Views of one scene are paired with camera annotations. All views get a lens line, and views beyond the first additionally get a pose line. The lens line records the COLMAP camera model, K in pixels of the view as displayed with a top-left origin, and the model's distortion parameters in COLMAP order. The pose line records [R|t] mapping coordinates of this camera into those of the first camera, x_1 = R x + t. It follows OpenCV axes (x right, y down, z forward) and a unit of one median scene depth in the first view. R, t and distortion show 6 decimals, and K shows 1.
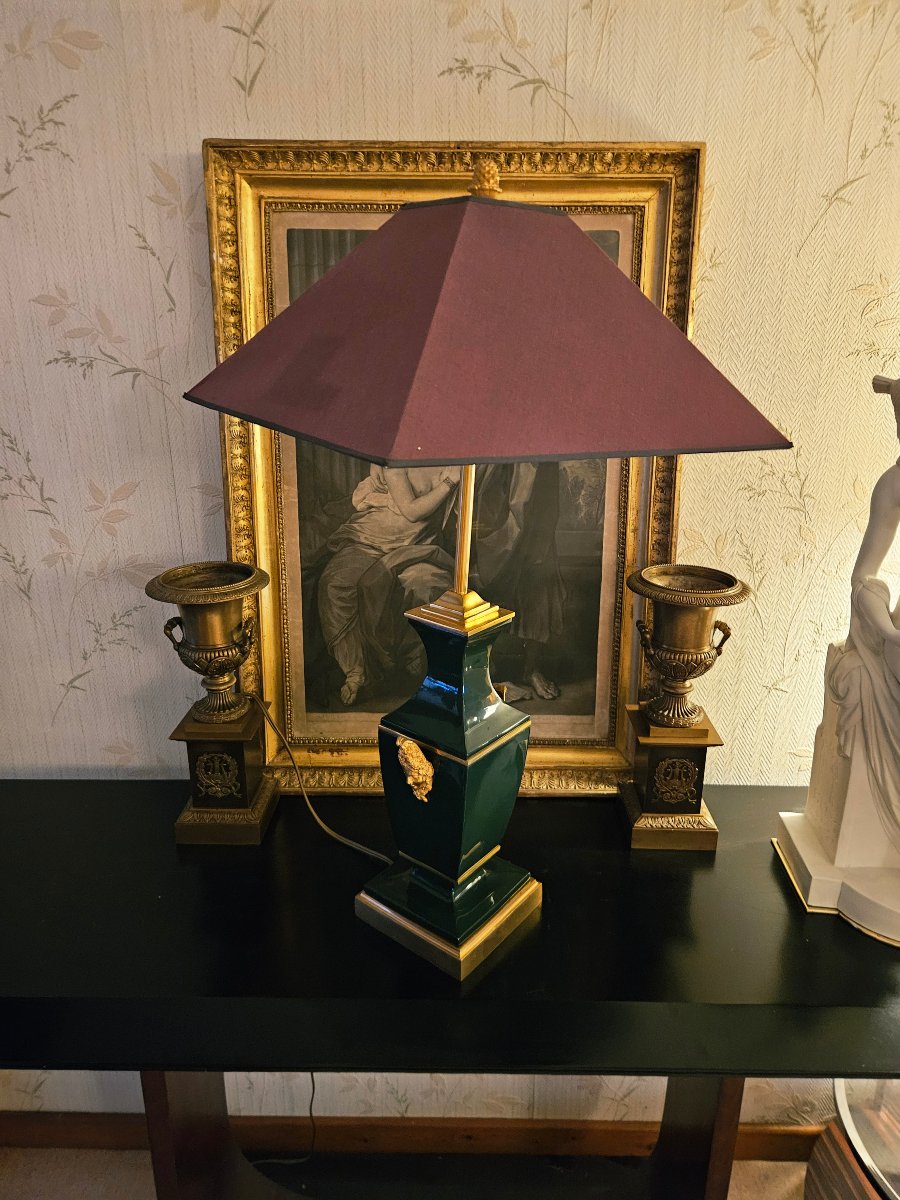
lens RADIAL K [[831.3, 0, 465.0], [0, 831.3, 562.8], [0, 0, 1]] dist [0.027002, -0.038852]
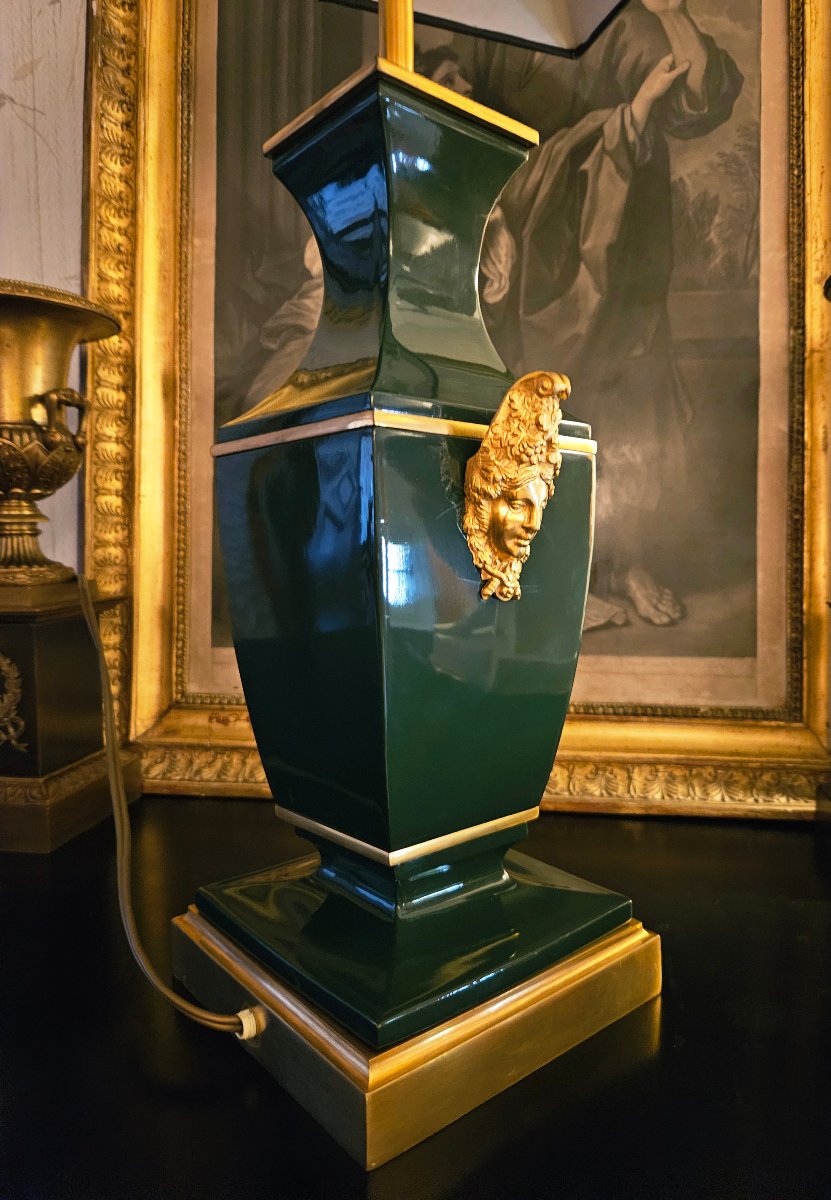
lens RADIAL K [[810.8, 0, 455.3], [0, 810.8, 590.1], [0, 0, 1]] dist [0.026476, -0.034297]
pose [[0.991037, -0.000816, -0.133589, 0.042356], [-0.029569, 0.973840, -0.225305, 0.266107], [0.130278, 0.227235, 0.965086, 0.505385]]
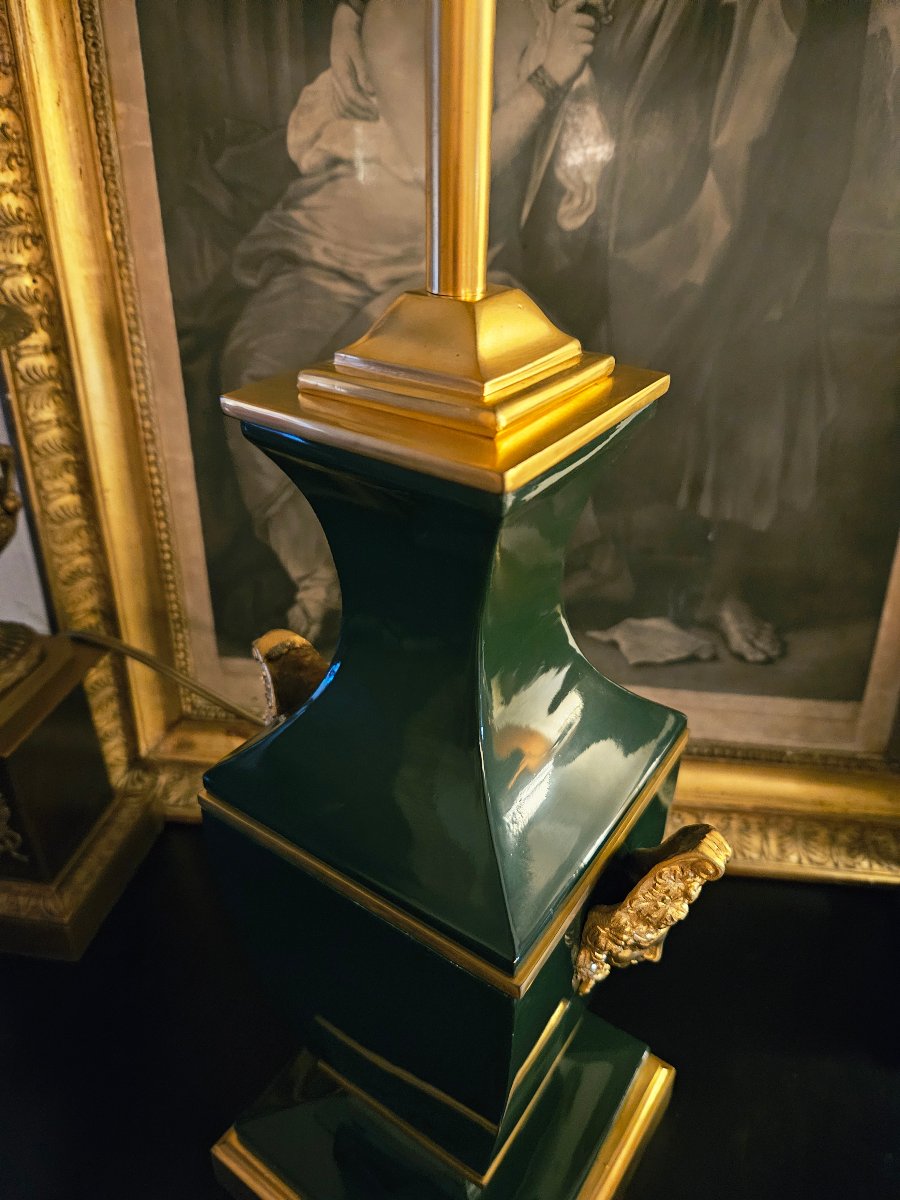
lens RADIAL K [[831.3, 0, 464.2], [0, 831.3, 586.4], [0, 0, 1]] dist [0.027002, -0.038852]
pose [[0.991577, 0.050200, -0.119397, 0.001023], [-0.026163, 0.980464, 0.194949, 0.046671], [0.126851, -0.190183, 0.973519, 0.581401]]
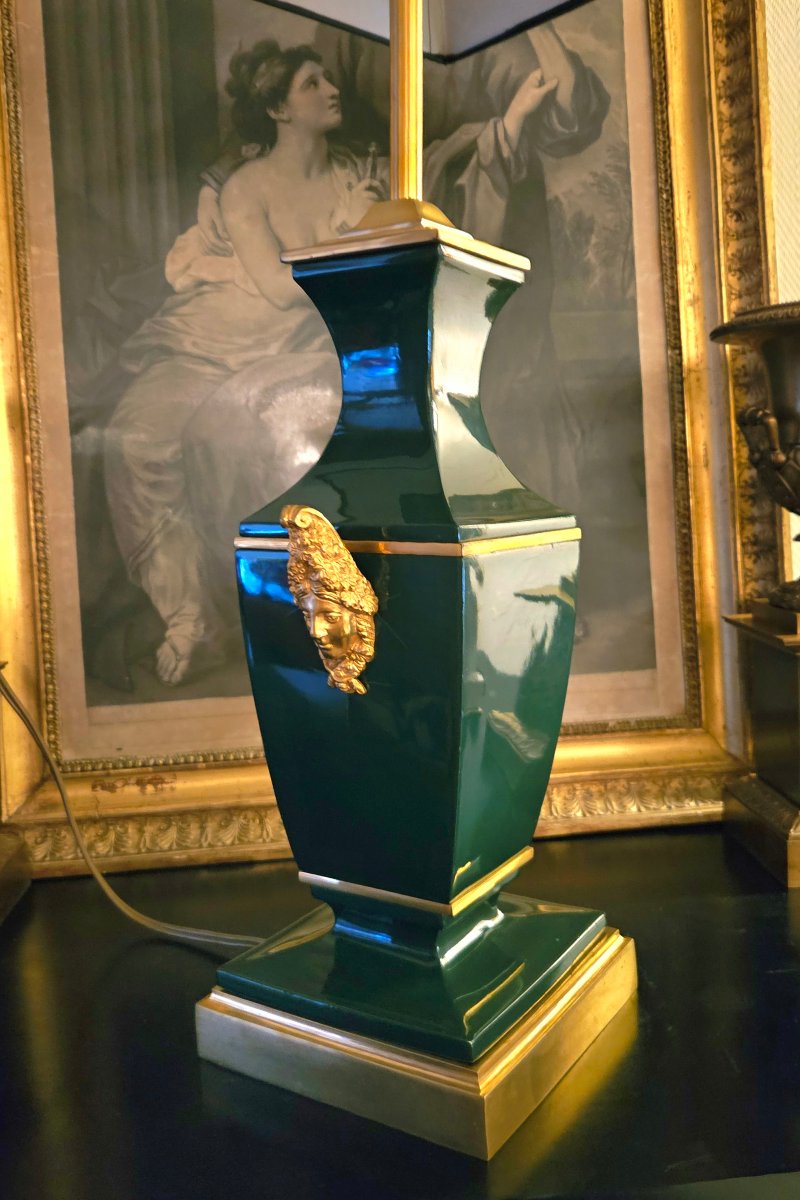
lens RADIAL K [[1021.5, 0, 419.5], [0, 1021.5, 569.7], [0, 0, 1]] dist [0.053555, -0.079825]
pose [[0.993999, -0.066150, 0.087118, -0.043432], [0.082836, 0.975345, -0.204548, 0.247477], [-0.071439, 0.210537, 0.974972, 0.384159]]
